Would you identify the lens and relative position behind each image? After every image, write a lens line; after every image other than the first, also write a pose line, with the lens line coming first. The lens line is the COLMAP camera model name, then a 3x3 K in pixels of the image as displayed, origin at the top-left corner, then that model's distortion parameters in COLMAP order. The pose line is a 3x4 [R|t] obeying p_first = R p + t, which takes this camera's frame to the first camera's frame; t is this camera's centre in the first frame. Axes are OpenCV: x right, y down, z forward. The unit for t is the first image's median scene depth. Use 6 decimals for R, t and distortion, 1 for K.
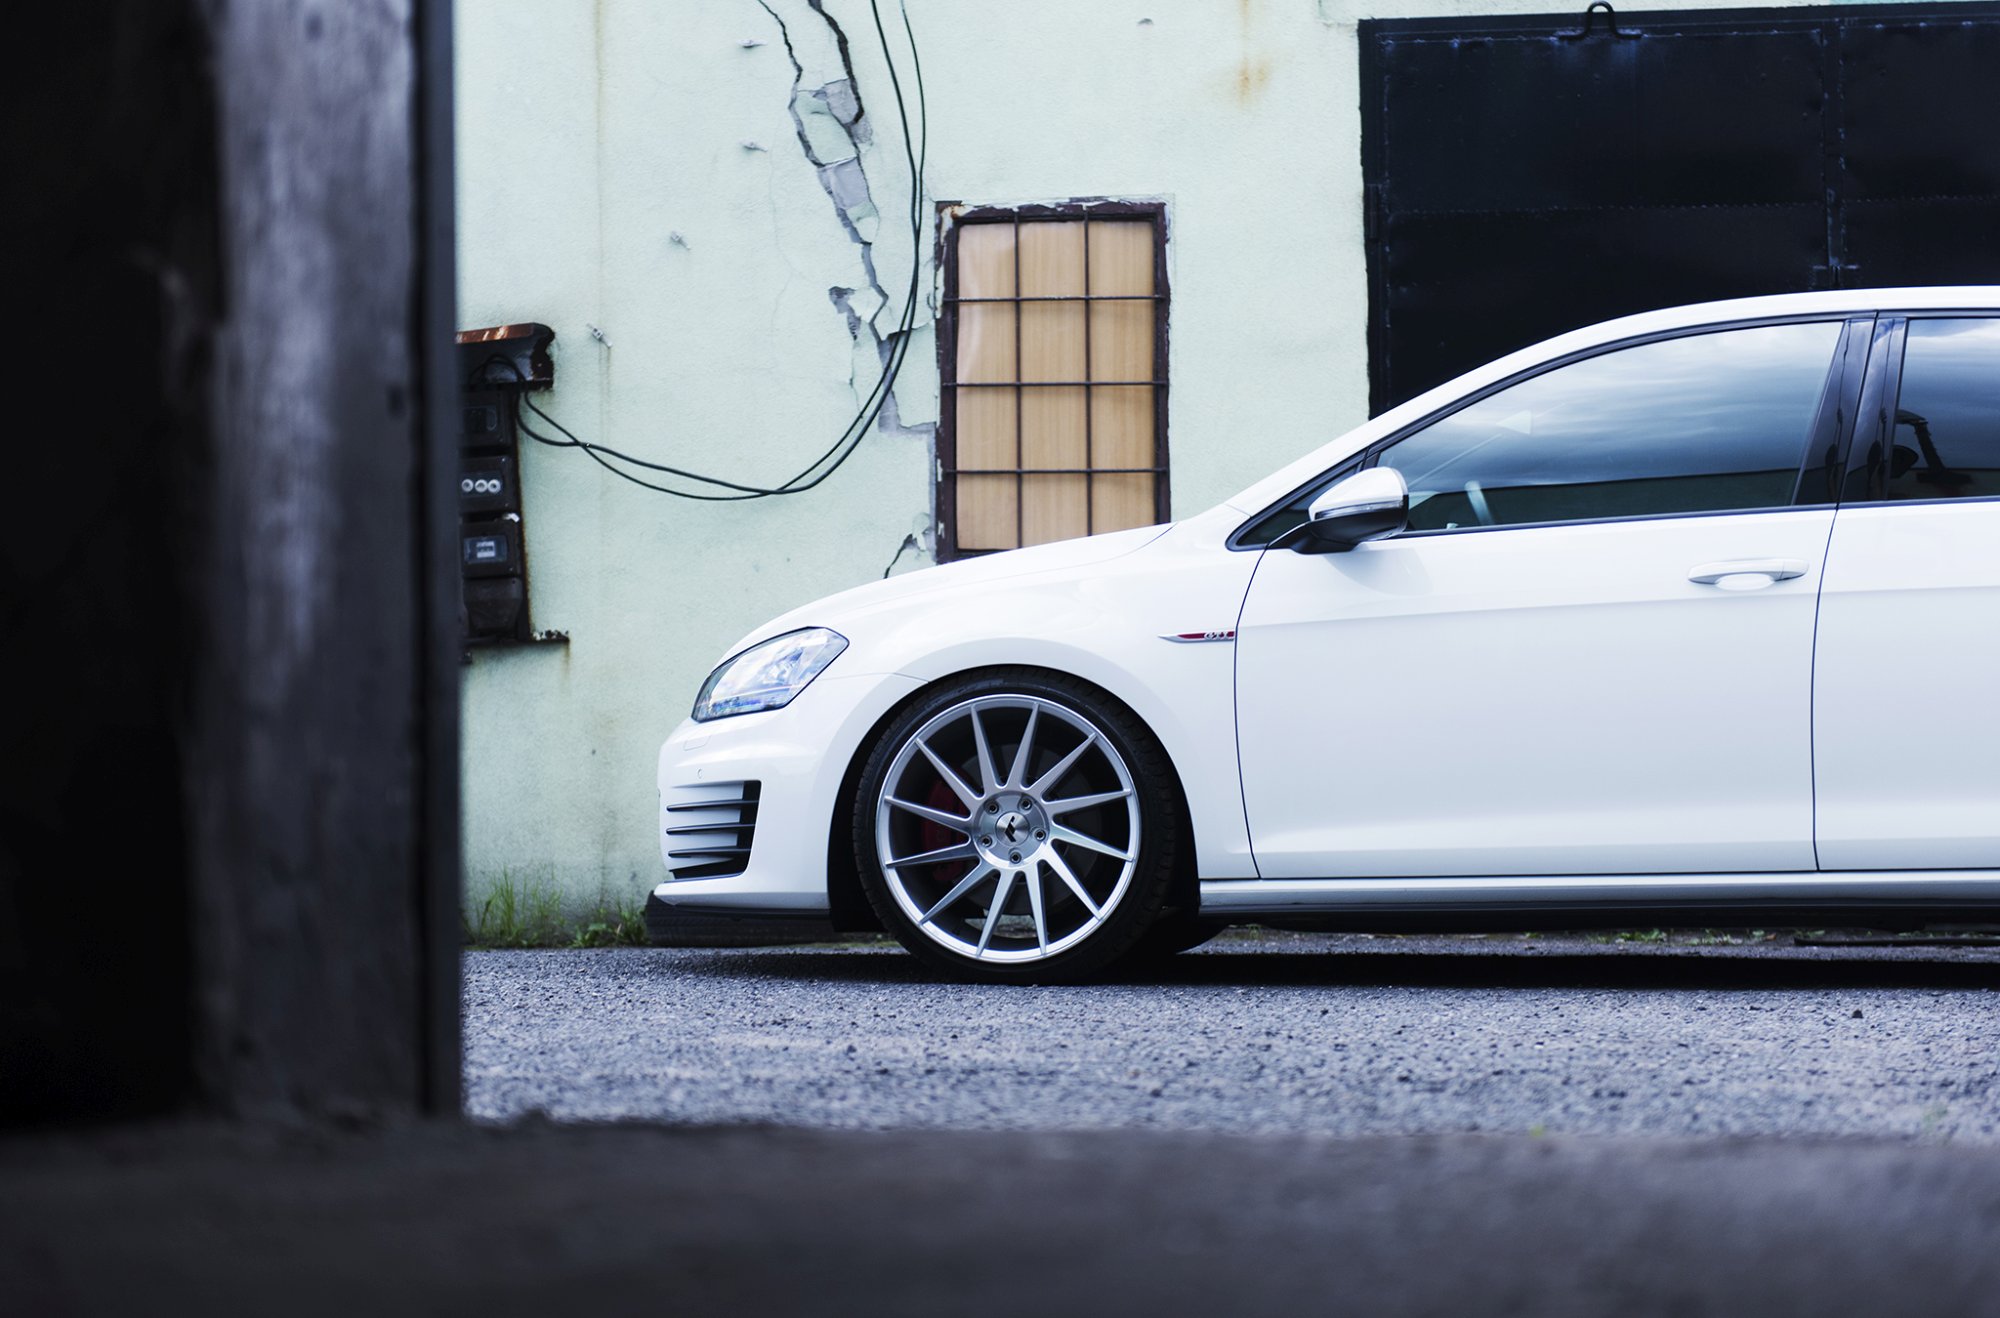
lens RADIAL K [[3864.1, 0, 1004.0], [0, 3864.1, 668.2], [0, 0, 1]] dist [0.007809, 0.000000]
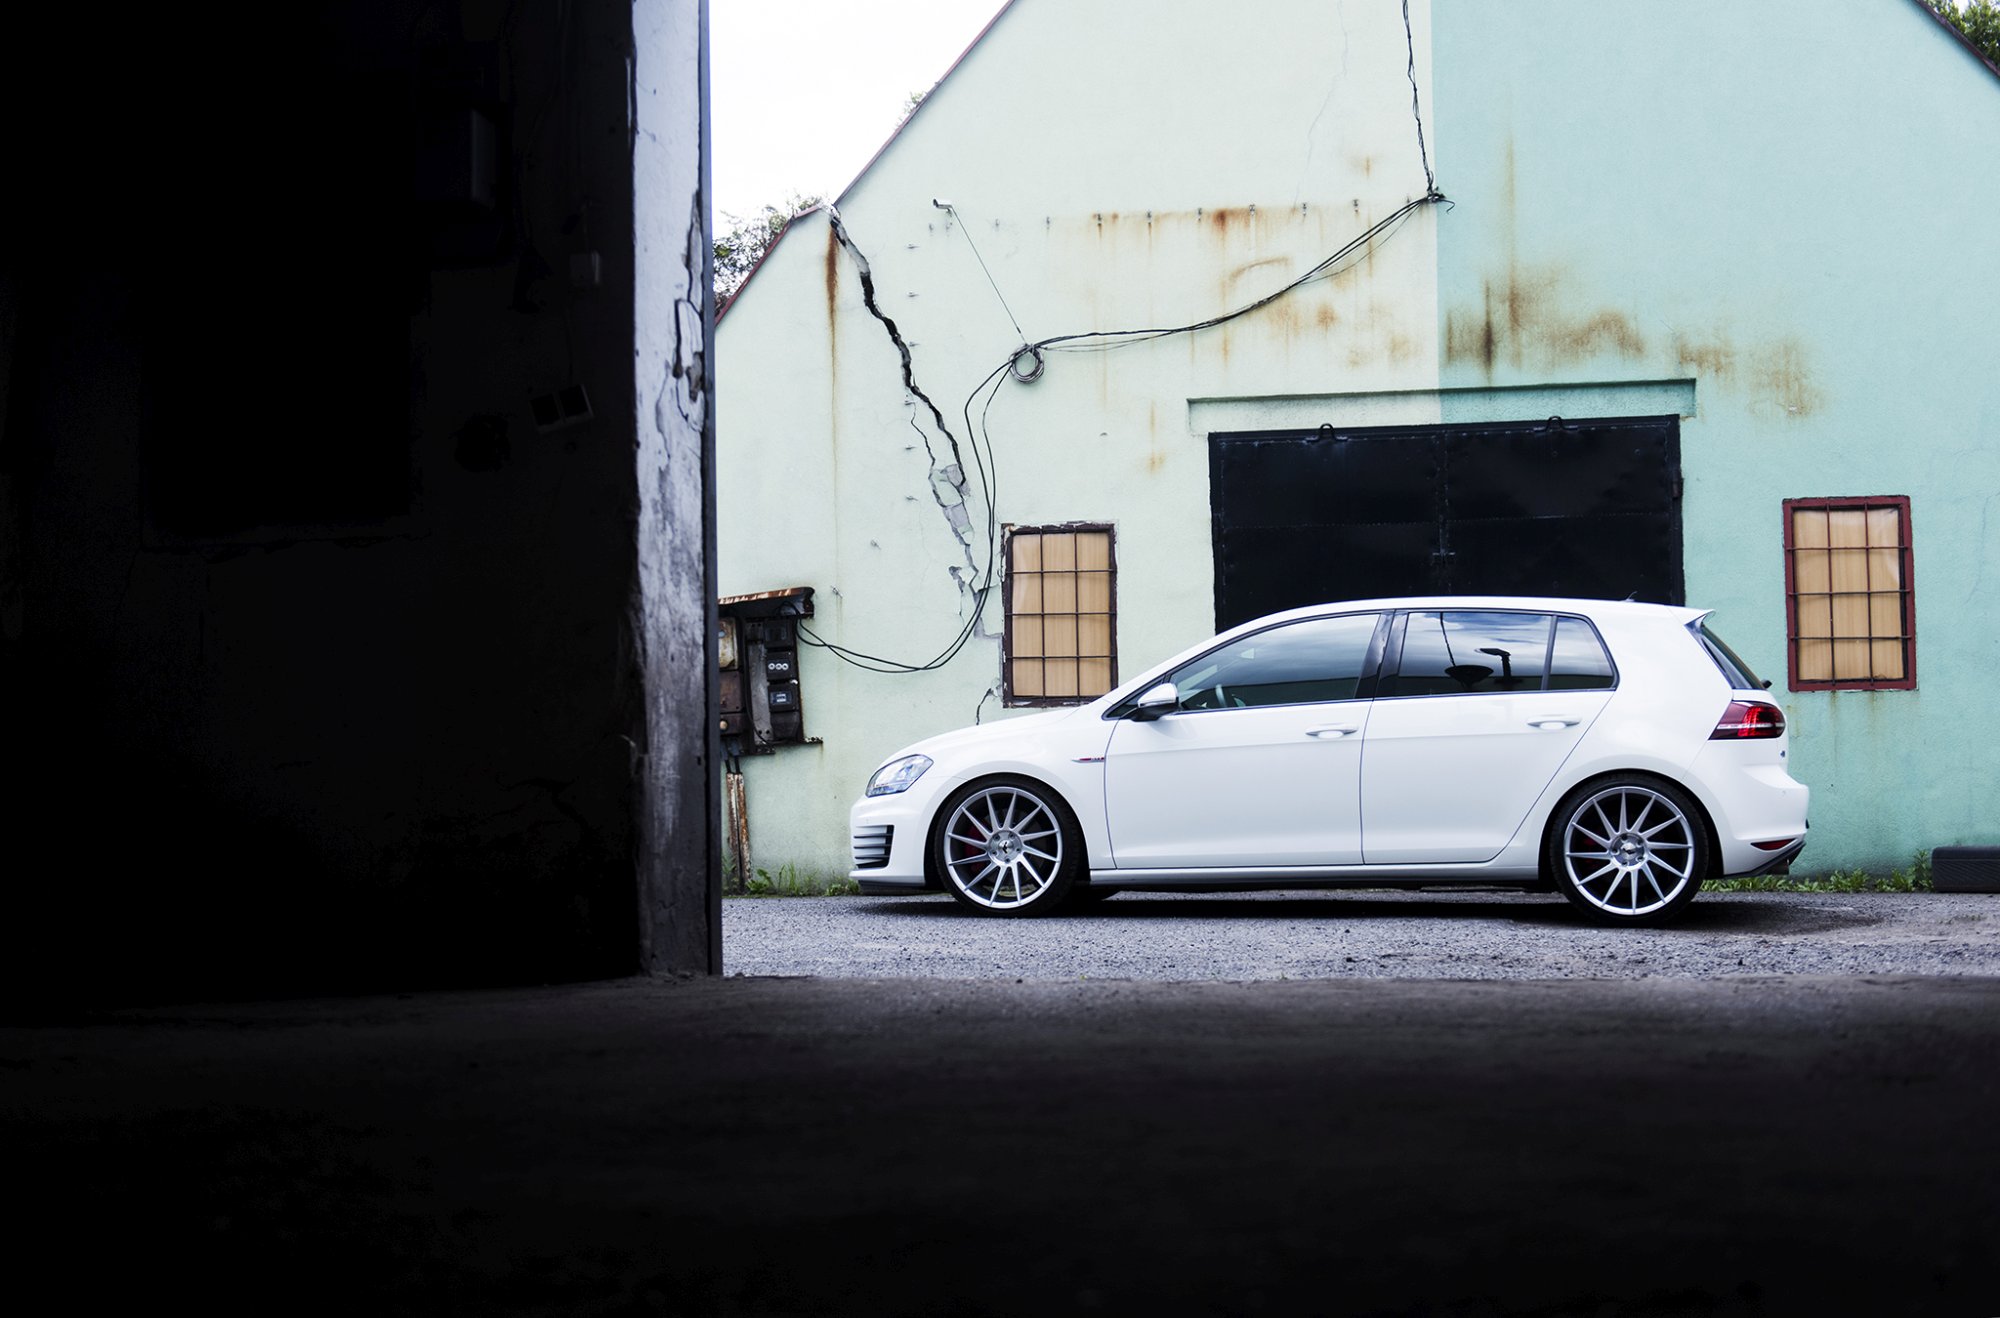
lens RADIAL K [[2197.6, 0, 995.1], [0, 2197.6, 642.7], [0, 0, 1]] dist [-0.062080, 0.000000]
pose [[0.998922, -0.011277, -0.045023, 0.052545], [0.009595, 0.999255, -0.037385, -0.027615], [0.045411, 0.036913, 0.998286, -0.250664]]
